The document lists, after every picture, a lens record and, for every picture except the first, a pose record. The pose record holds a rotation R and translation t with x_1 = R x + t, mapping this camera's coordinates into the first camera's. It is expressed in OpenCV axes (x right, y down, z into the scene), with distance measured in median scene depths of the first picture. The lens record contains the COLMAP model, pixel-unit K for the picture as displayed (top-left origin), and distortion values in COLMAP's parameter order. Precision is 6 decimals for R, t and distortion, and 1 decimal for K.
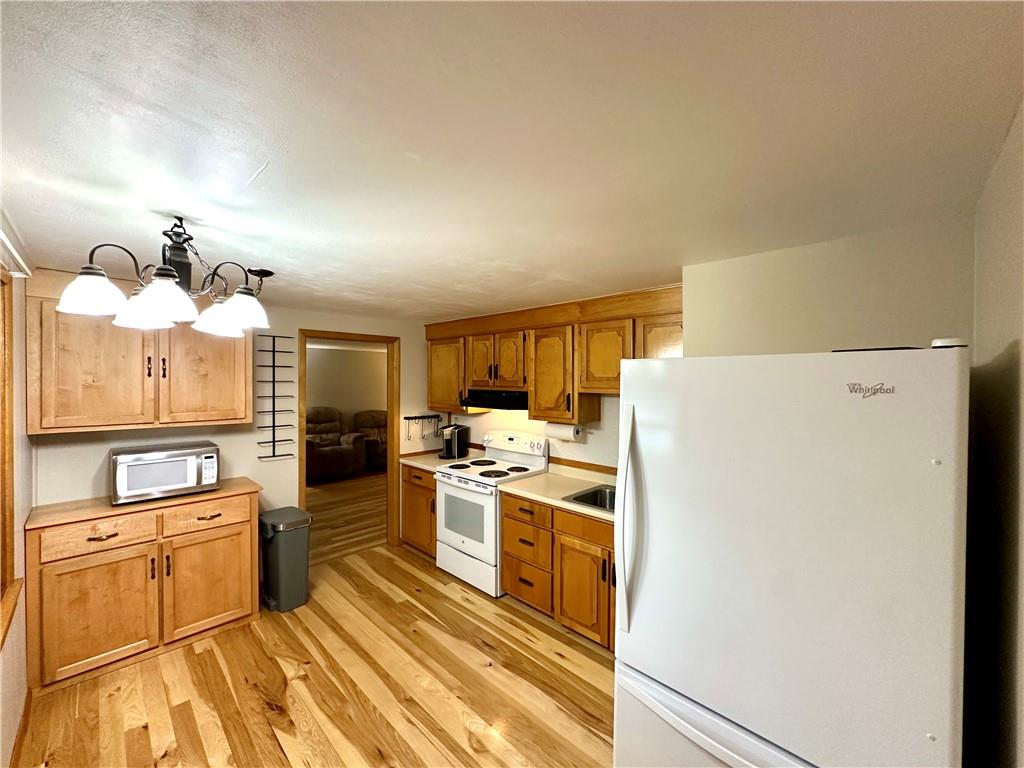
lens RADIAL K [[407.5, 0, 512.0], [0, 407.5, 384.0], [0, 0, 1]] dist [-0.001997, 0.000299]
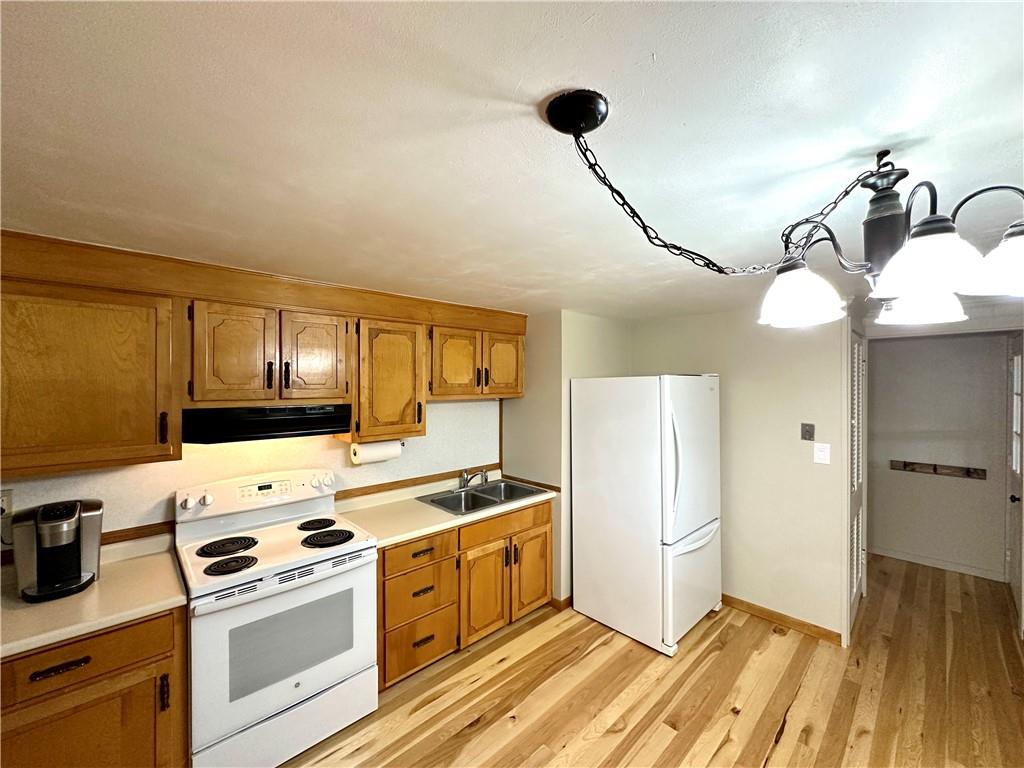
lens RADIAL K [[407.5, 0, 512.0], [0, 407.5, 384.0], [0, 0, 1]] dist [-0.001997, 0.000299]
pose [[0.043770, -0.005785, 0.999025, -0.648661], [0.012028, 0.999914, 0.005264, -0.016728], [-0.998969, 0.011786, 0.043836, 0.678769]]
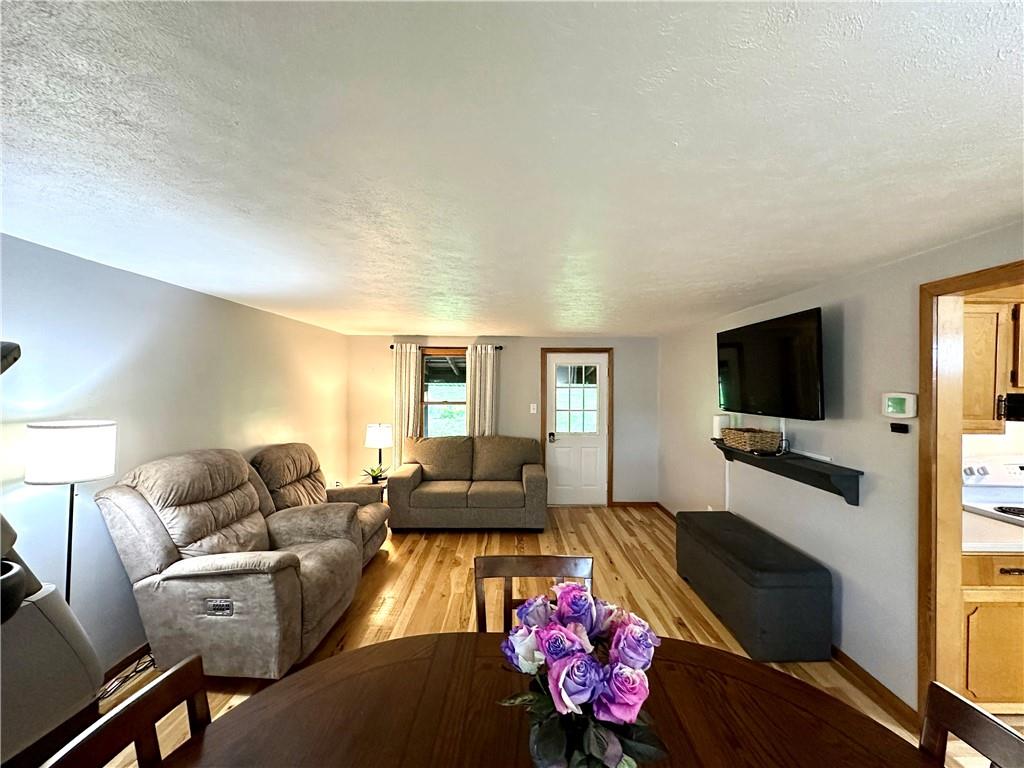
lens RADIAL K [[409.1, 0, 513.9], [0, 409.1, 386.3], [0, 0, 1]] dist [0.002529, 0.000373]
pose [[0.713015, -0.003005, 0.701143, -1.178026], [0.003048, 0.999995, 0.001186, -0.000985], [-0.701142, 0.001291, 0.713020, 1.230599]]
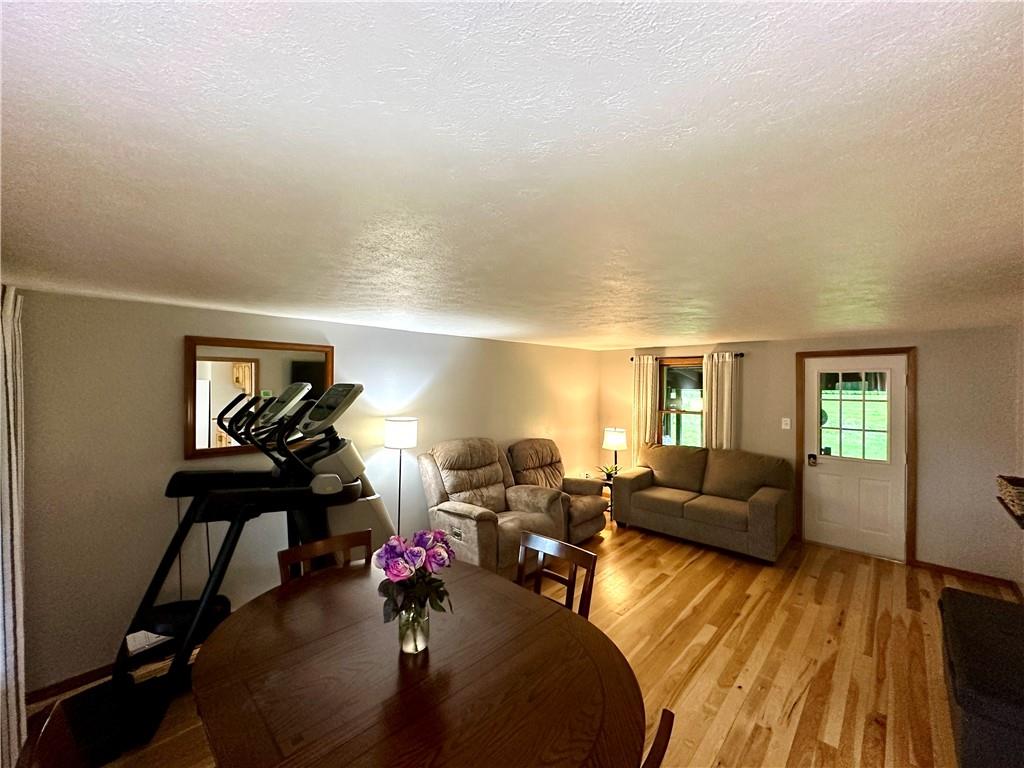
lens RADIAL K [[407.5, 0, 512.0], [0, 407.5, 384.0], [0, 0, 1]] dist [-0.001997, 0.000299]
pose [[0.999952, -0.000115, 0.009813, -0.932262], [0.000168, 0.999986, -0.005311, -0.037706], [-0.009812, 0.005312, 0.999938, 0.958597]]
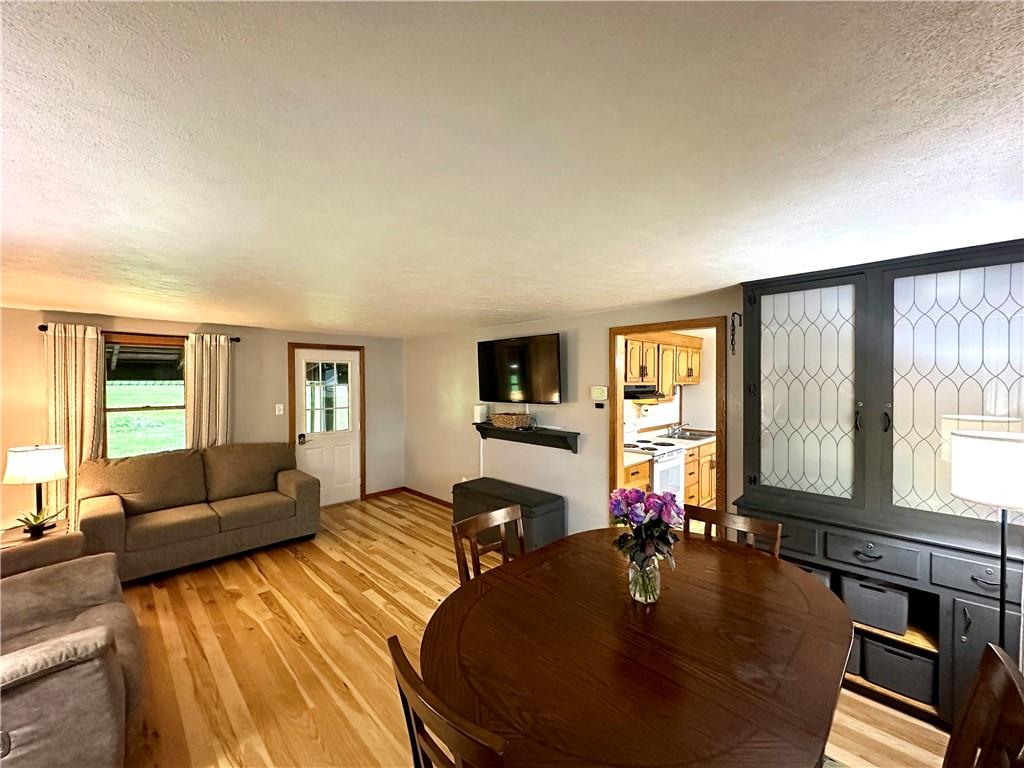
lens RADIAL K [[407.5, 0, 512.0], [0, 407.5, 384.0], [0, 0, 1]] dist [-0.001997, 0.000299]
pose [[0.013031, -0.012389, 0.999838, -1.427830], [0.010970, 0.999865, 0.012246, -0.009305], [-0.999855, 0.010808, 0.013165, 1.481313]]
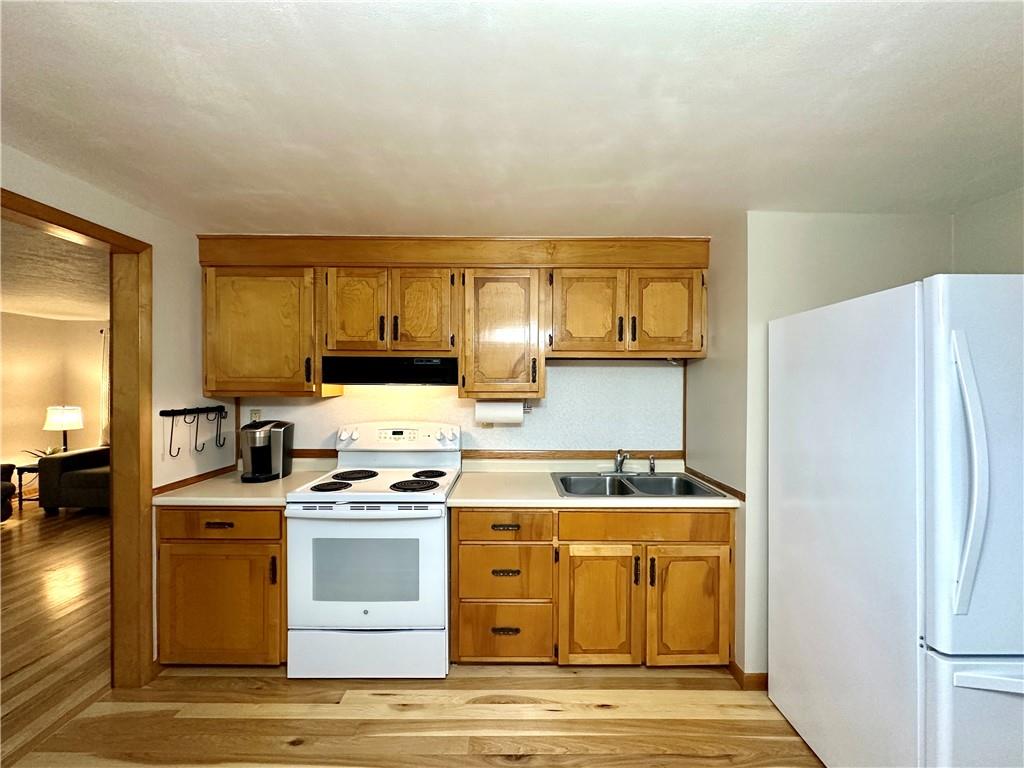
lens RADIAL K [[407.5, 0, 512.0], [0, 407.5, 384.0], [0, 0, 1]] dist [-0.001997, 0.000299]
pose [[0.712832, -0.002853, 0.701329, -0.375975], [0.005439, 0.999984, -0.001461, 0.063636], [-0.701314, 0.004856, 0.712836, 0.434919]]
